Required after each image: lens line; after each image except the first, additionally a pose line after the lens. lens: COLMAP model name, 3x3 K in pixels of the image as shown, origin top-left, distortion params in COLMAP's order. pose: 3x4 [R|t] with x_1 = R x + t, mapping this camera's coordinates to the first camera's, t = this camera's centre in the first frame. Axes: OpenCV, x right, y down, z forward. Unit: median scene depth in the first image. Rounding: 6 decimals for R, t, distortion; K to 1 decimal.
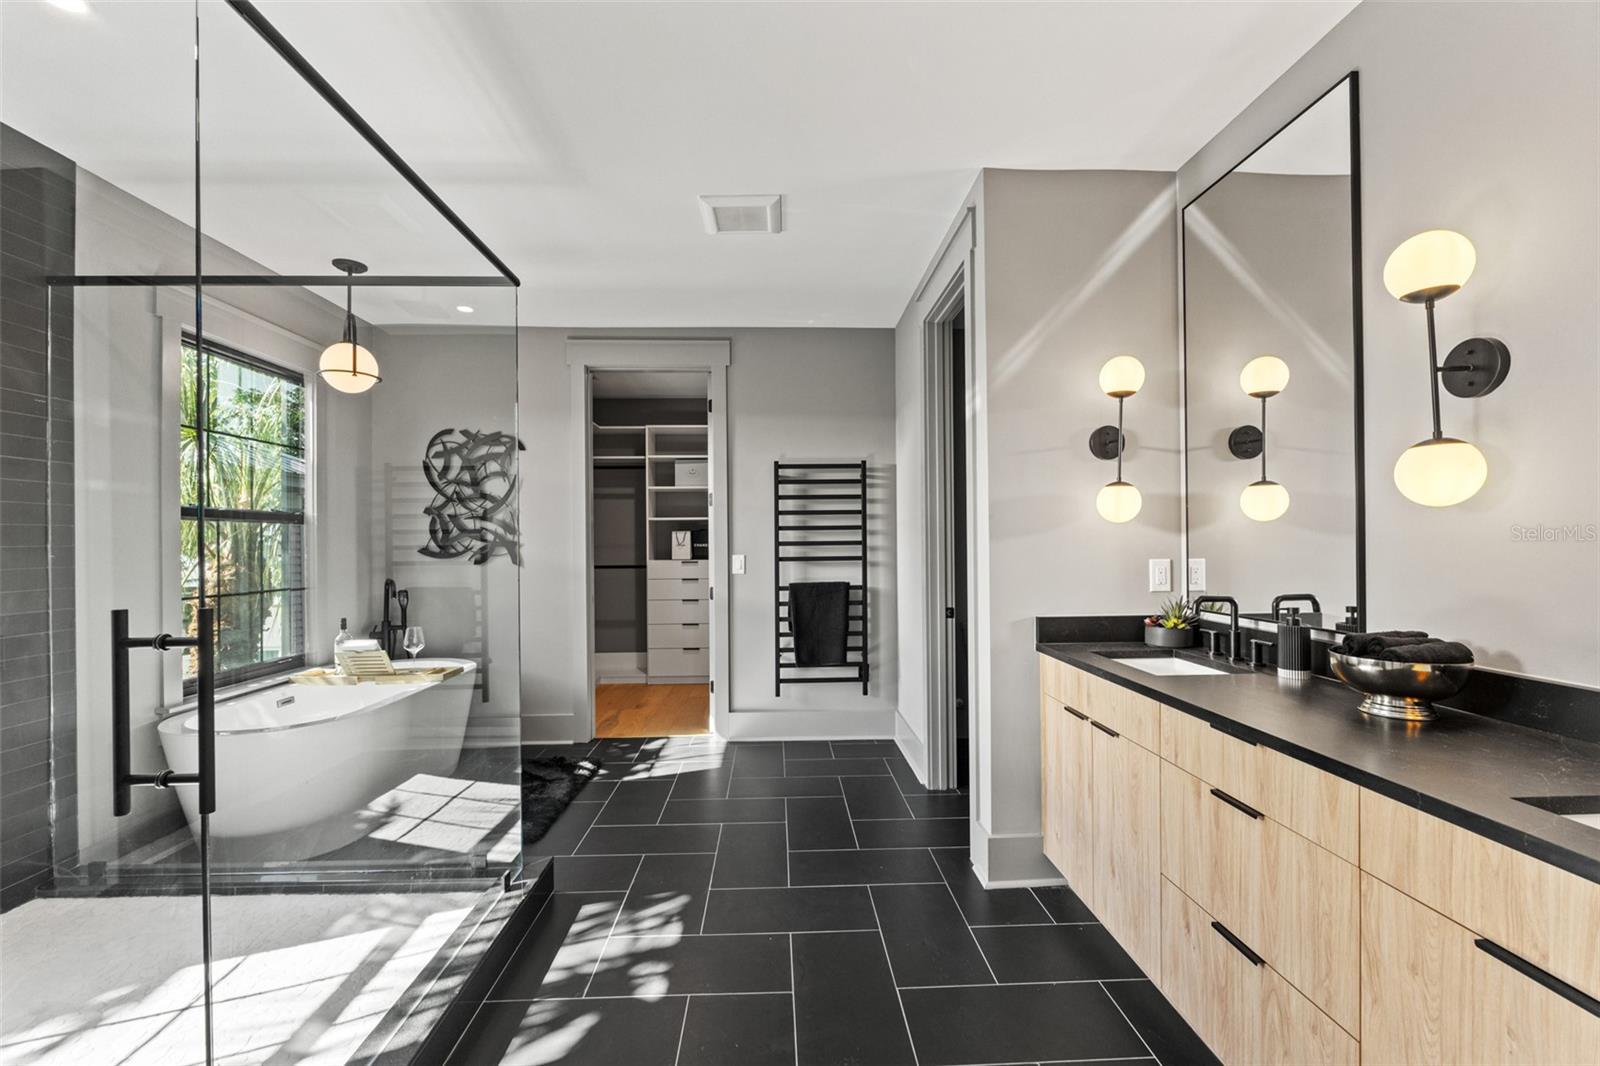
lens RADIAL K [[676.8, 0, 816.2], [0, 676.8, 549.6], [0, 0, 1]] dist [-0.006540, -0.000339]
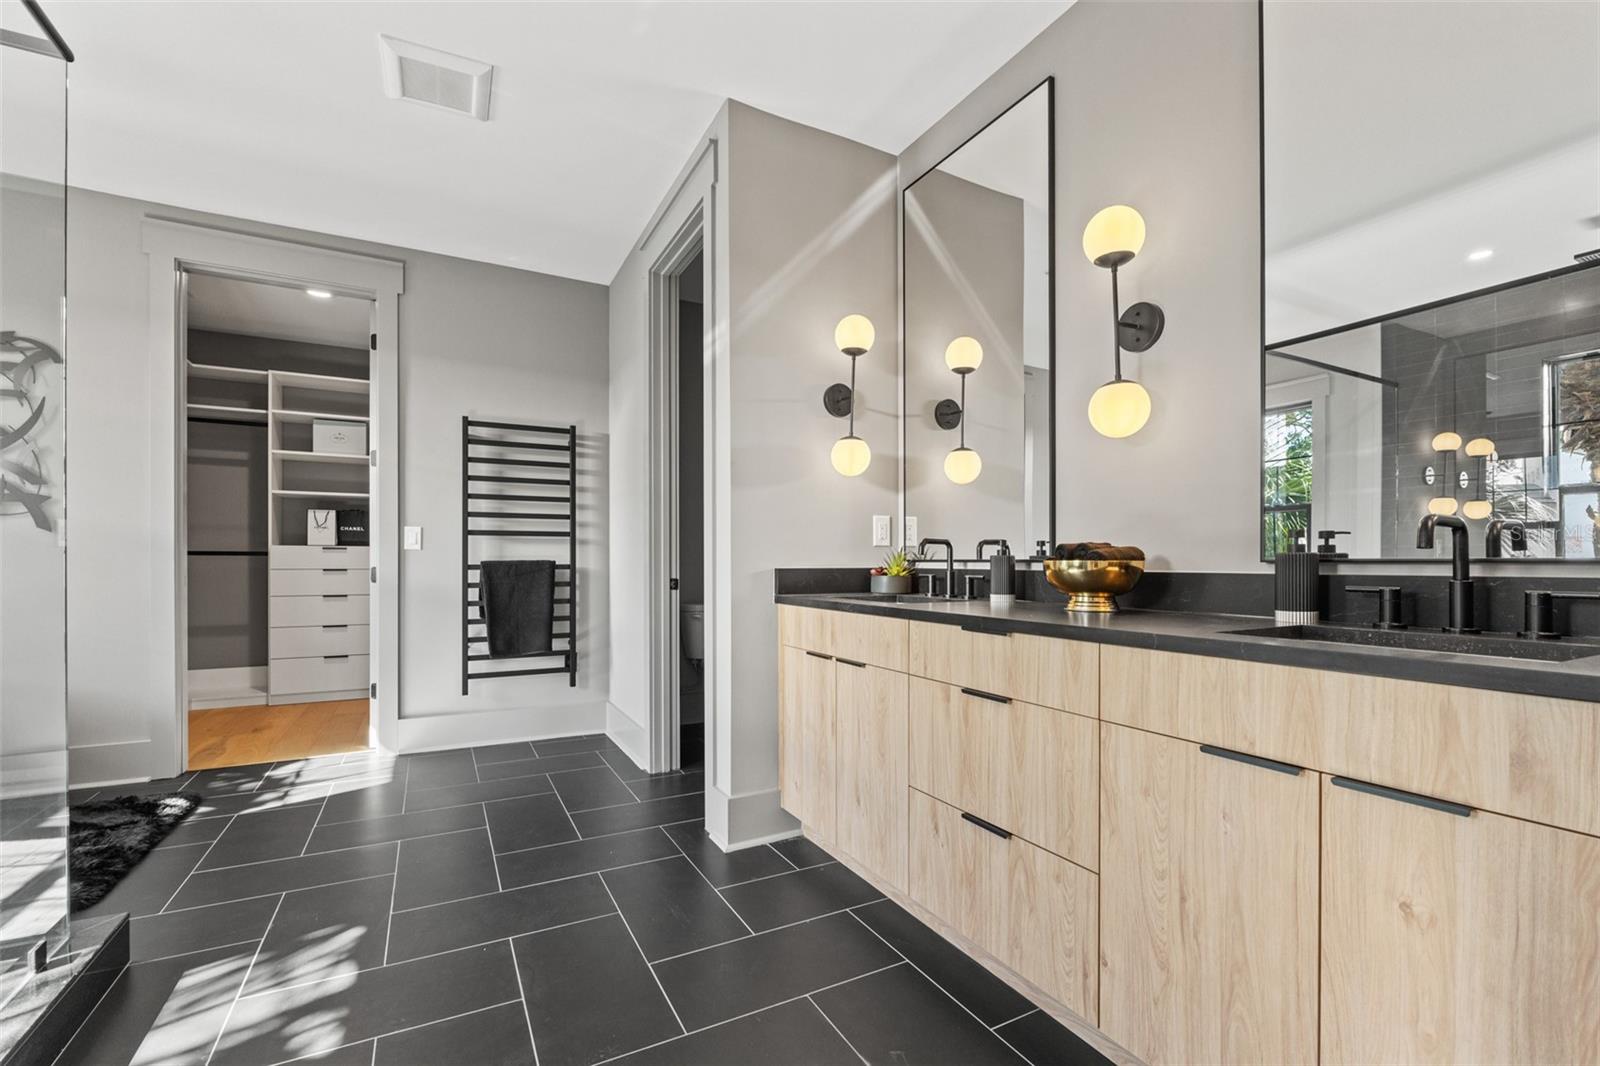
lens RADIAL K [[676.8, 0, 807.1], [0, 676.8, 567.1], [0, 0, 1]] dist [-0.006540, -0.000339]
pose [[0.902375, 0.003549, 0.430936, -0.060995], [-0.001593, 0.999987, -0.004900, 0.103080], [-0.430948, 0.003735, 0.902369, 0.083935]]
